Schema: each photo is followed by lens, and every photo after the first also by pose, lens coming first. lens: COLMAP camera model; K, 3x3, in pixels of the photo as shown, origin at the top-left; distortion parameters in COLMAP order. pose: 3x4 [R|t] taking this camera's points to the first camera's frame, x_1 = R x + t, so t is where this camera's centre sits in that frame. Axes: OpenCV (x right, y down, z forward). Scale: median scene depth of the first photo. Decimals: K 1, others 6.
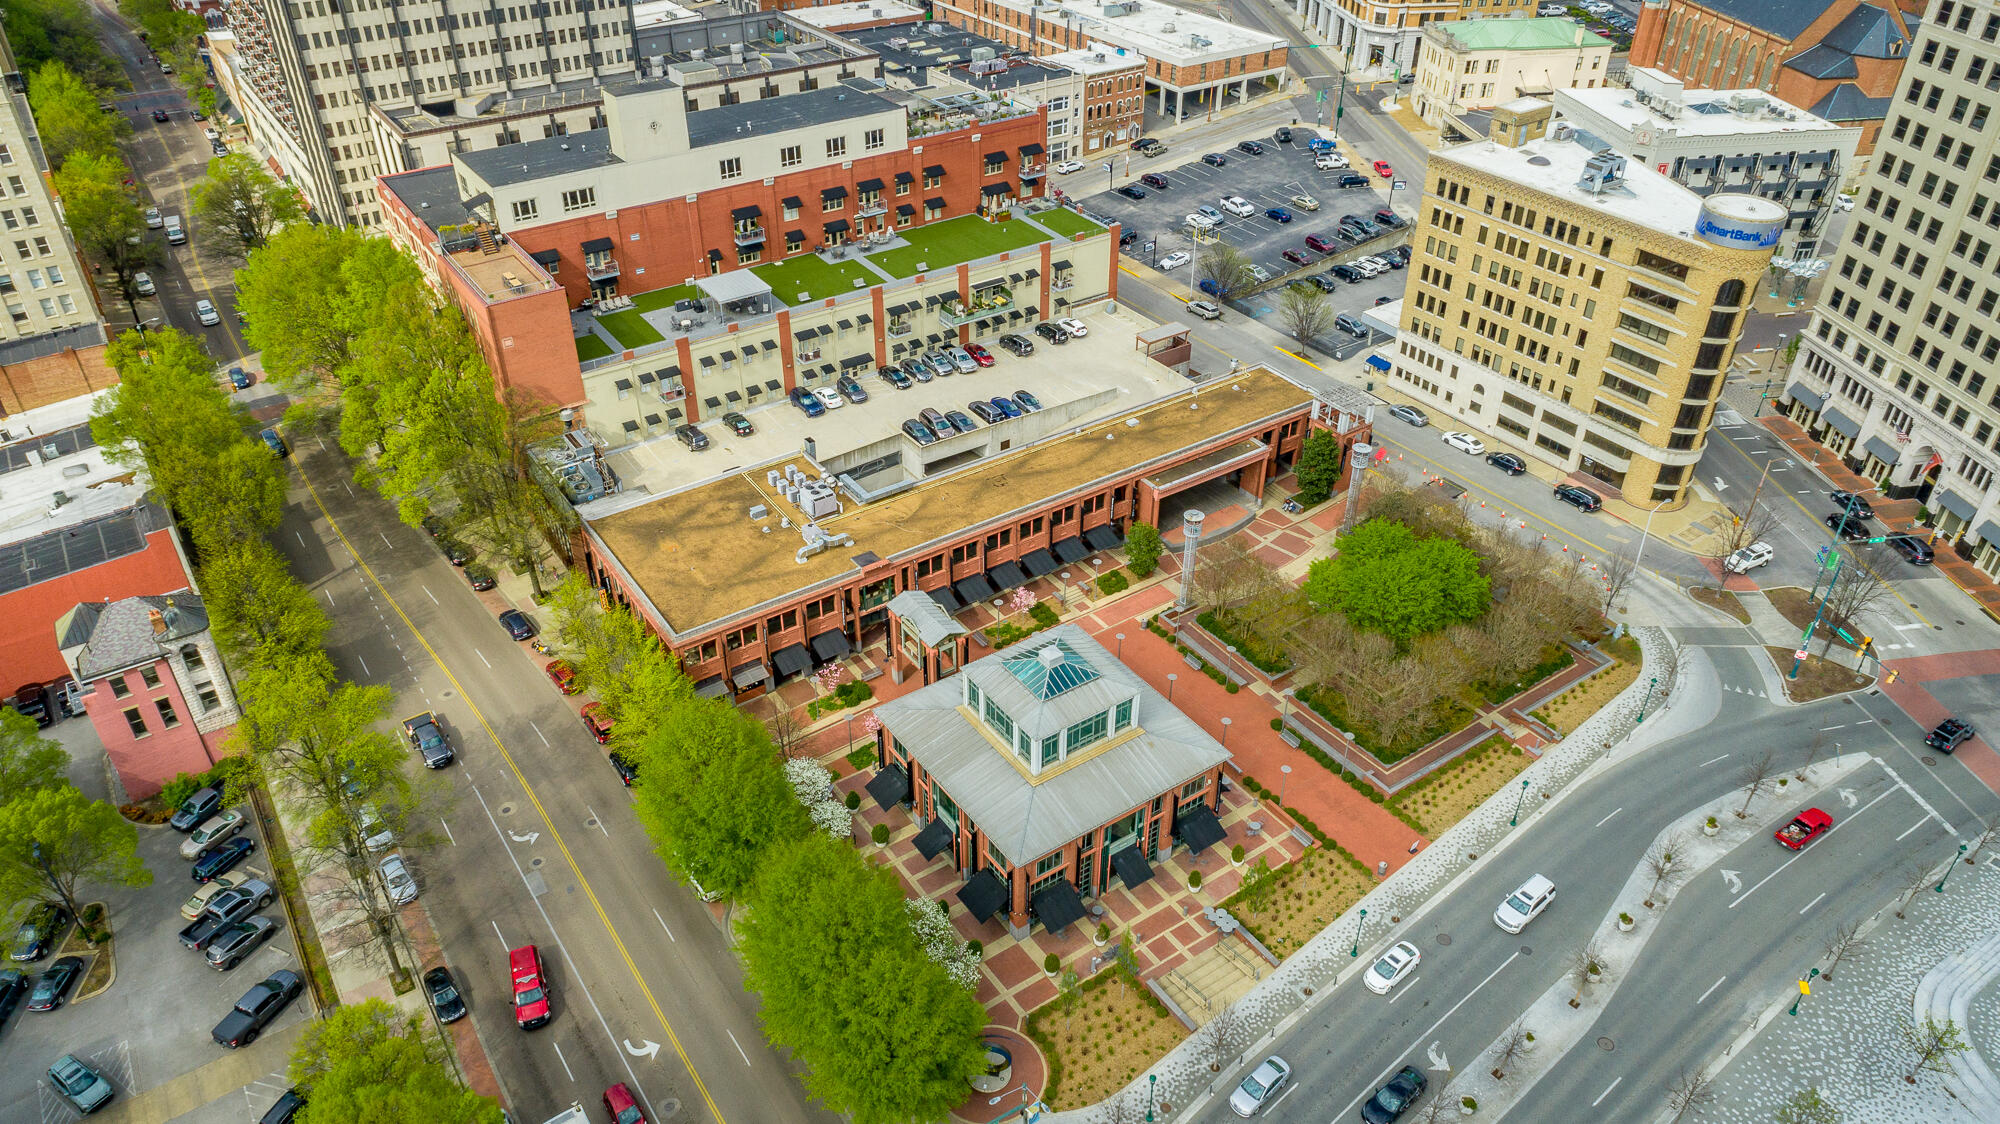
lens RADIAL K [[1353.6, 0, 999.9], [0, 1353.6, 560.7], [0, 0, 1]] dist [-0.015083, 0.013509]
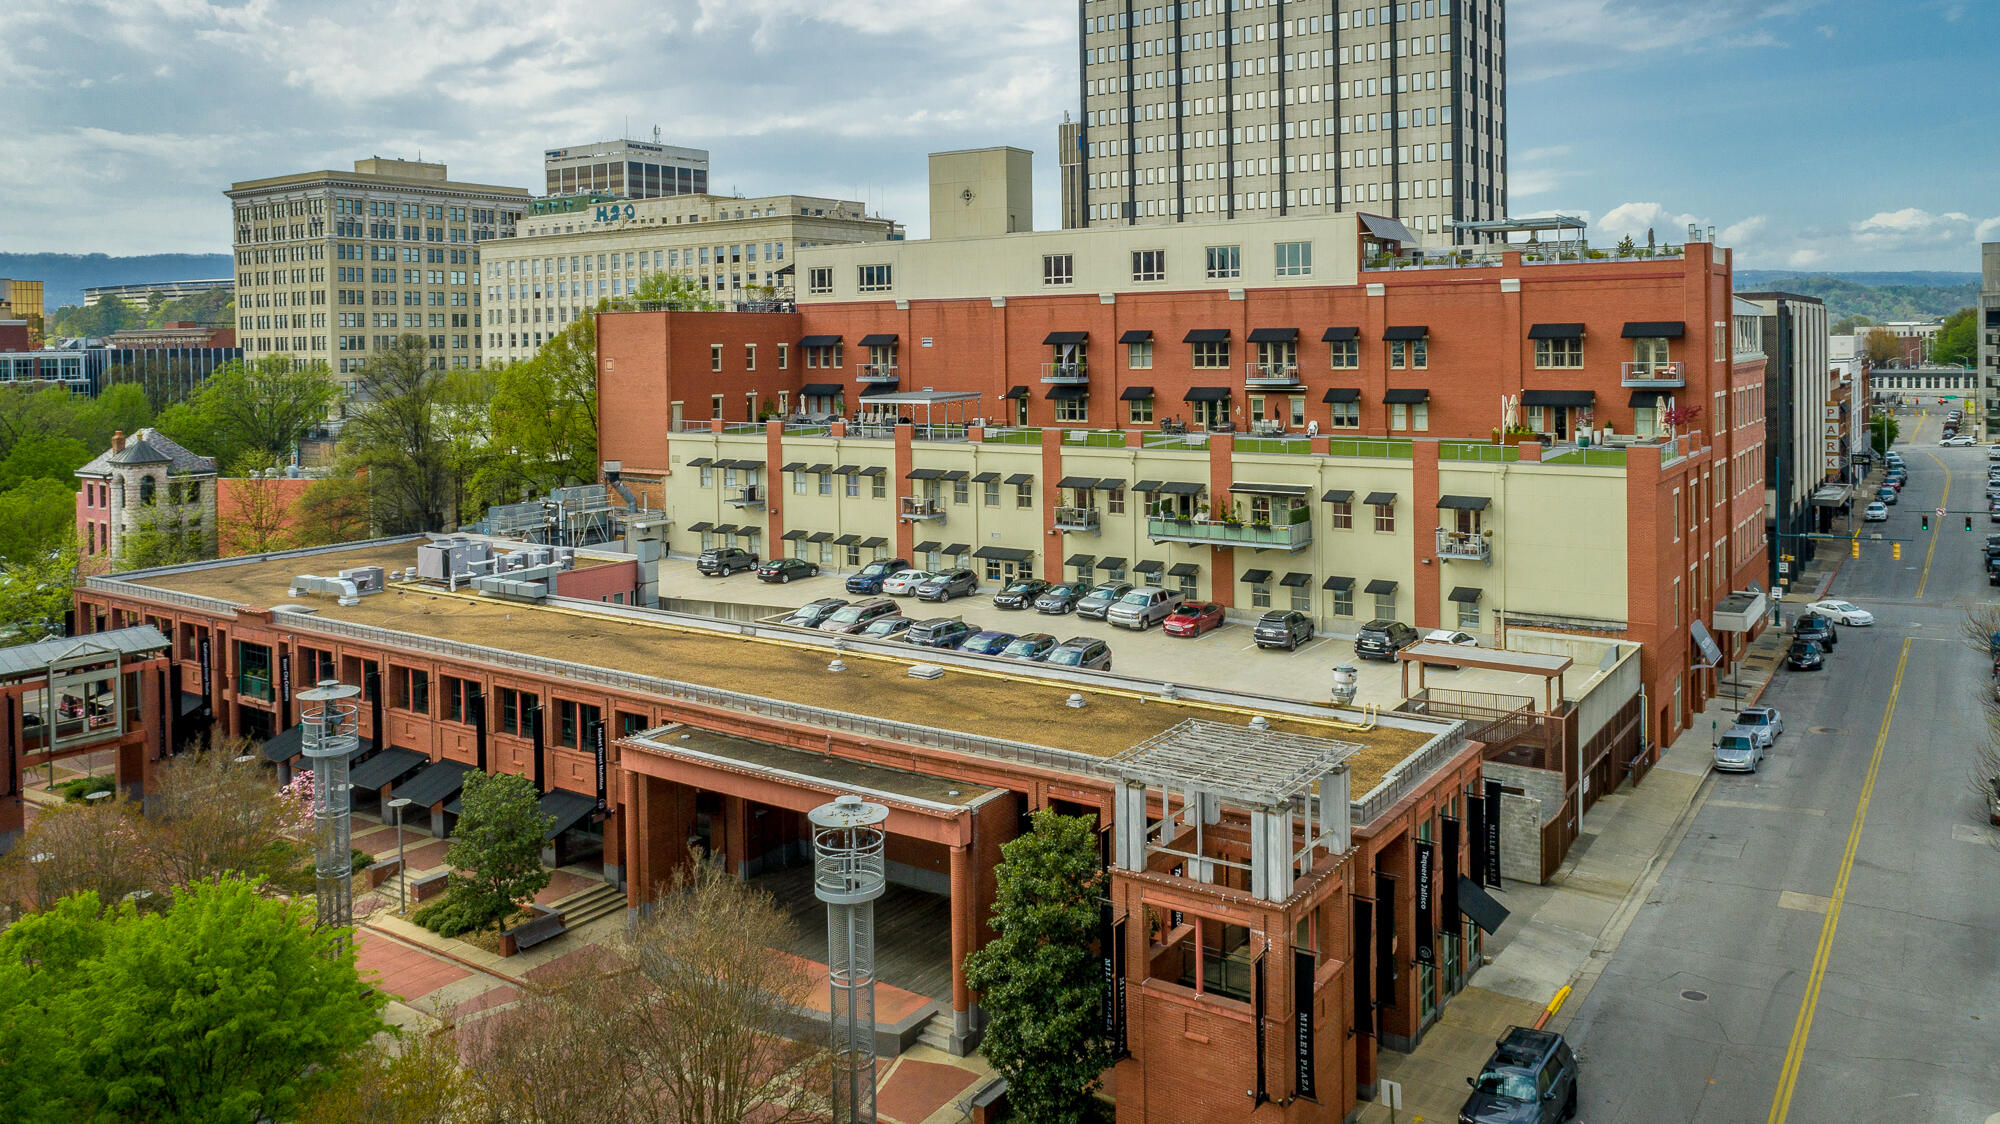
lens RADIAL K [[1433.4, 0, 994.1], [0, 1433.4, 364.6], [0, 0, 1]] dist [-0.001436, 0.003131]
pose [[0.355889, 0.007537, -0.934498, 0.445737], [-0.518960, 0.833205, -0.190918, -0.098849], [0.777190, 0.552912, 0.300440, 0.781171]]
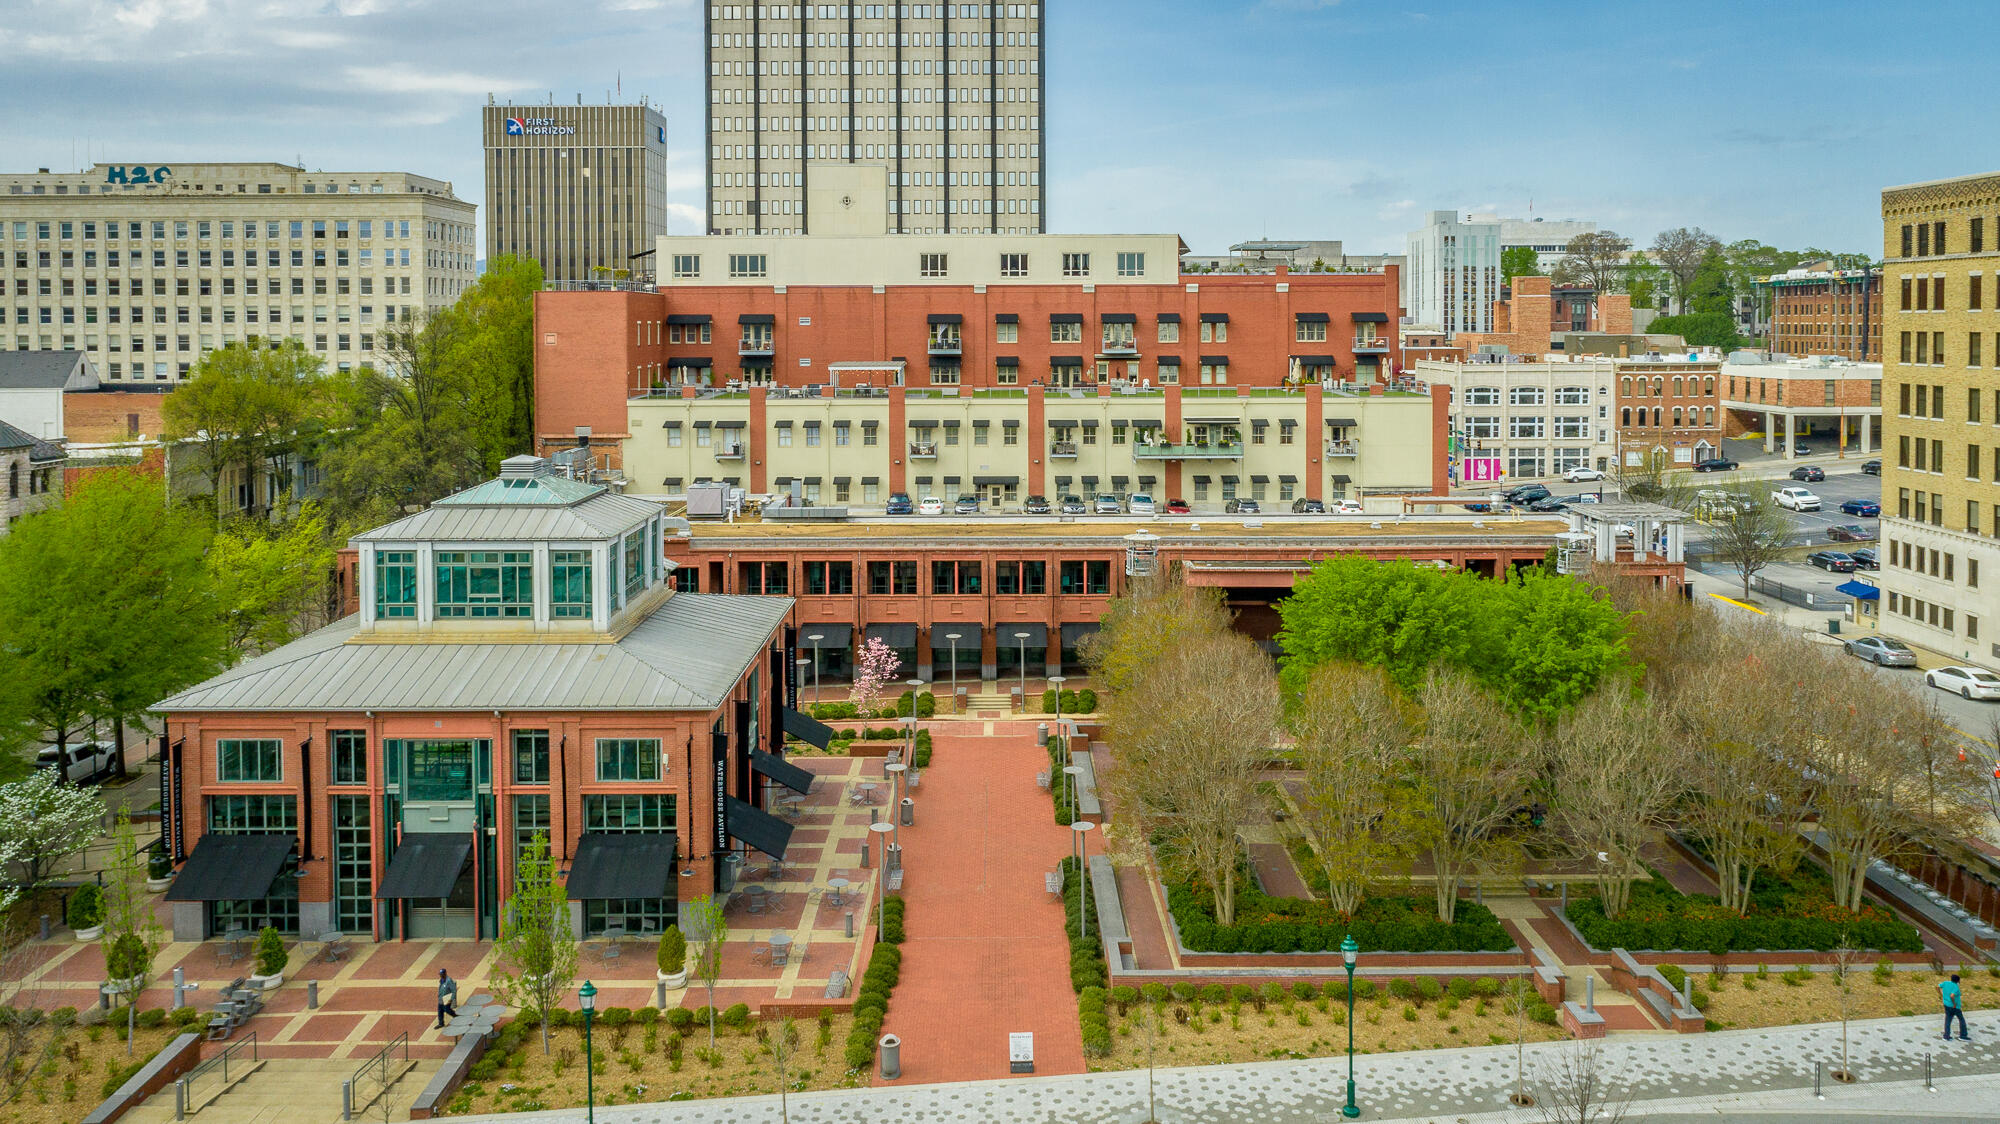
lens RADIAL K [[1467.5, 0, 998.8], [0, 1467.5, 364.2], [0, 0, 1]] dist [-0.007716, 0.006499]
pose [[0.824293, 0.009536, -0.566082, 0.349857], [-0.316463, 0.836836, -0.446717, 0.156595], [0.469459, 0.547370, 0.692816, 0.414251]]
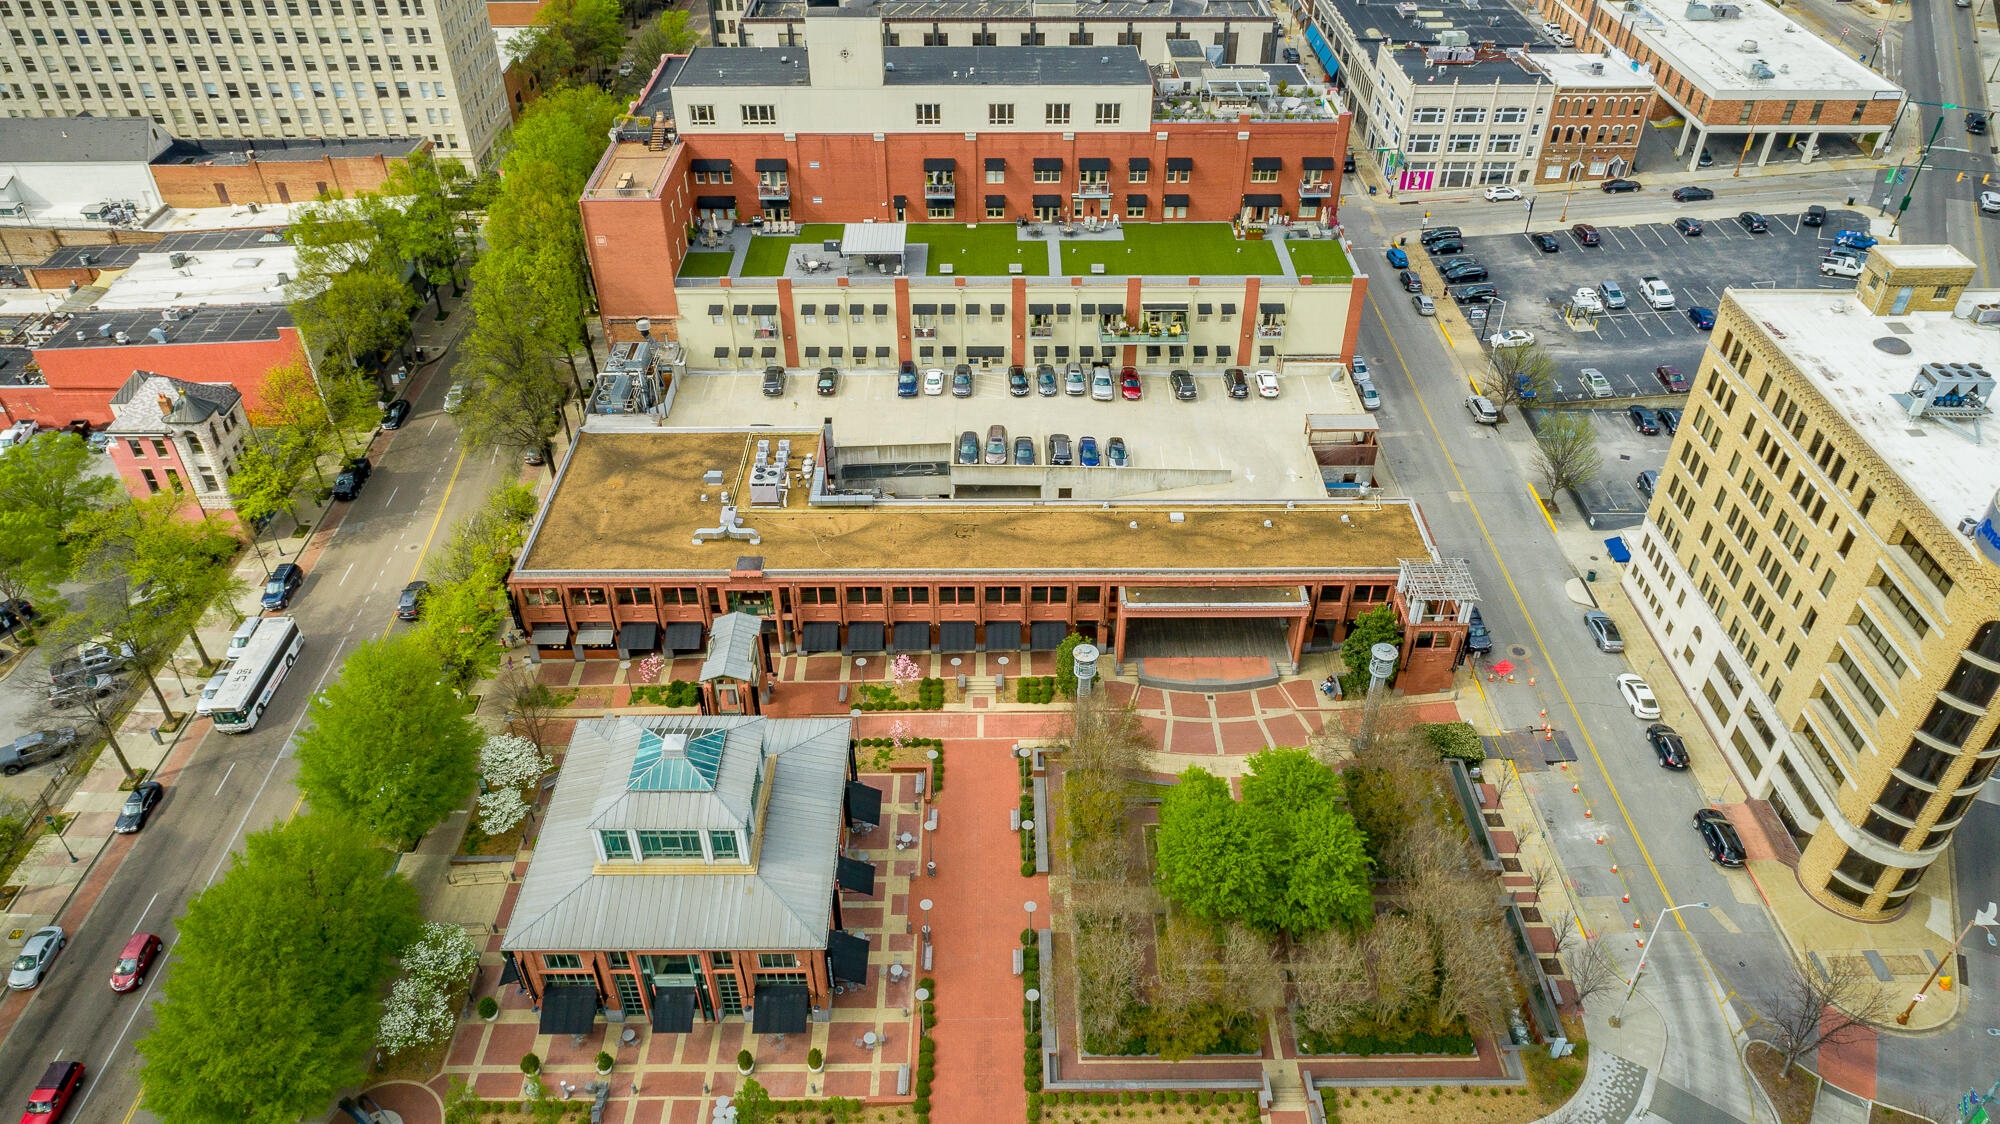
lens RADIAL K [[1353.6, 0, 999.9], [0, 1353.6, 560.7], [0, 0, 1]] dist [-0.015083, 0.013509]
pose [[0.827925, 0.343009, -0.443717, 0.352524], [-0.317255, 0.938853, 0.133806, -0.141497], [0.462482, 0.029990, 0.886121, 0.210838]]
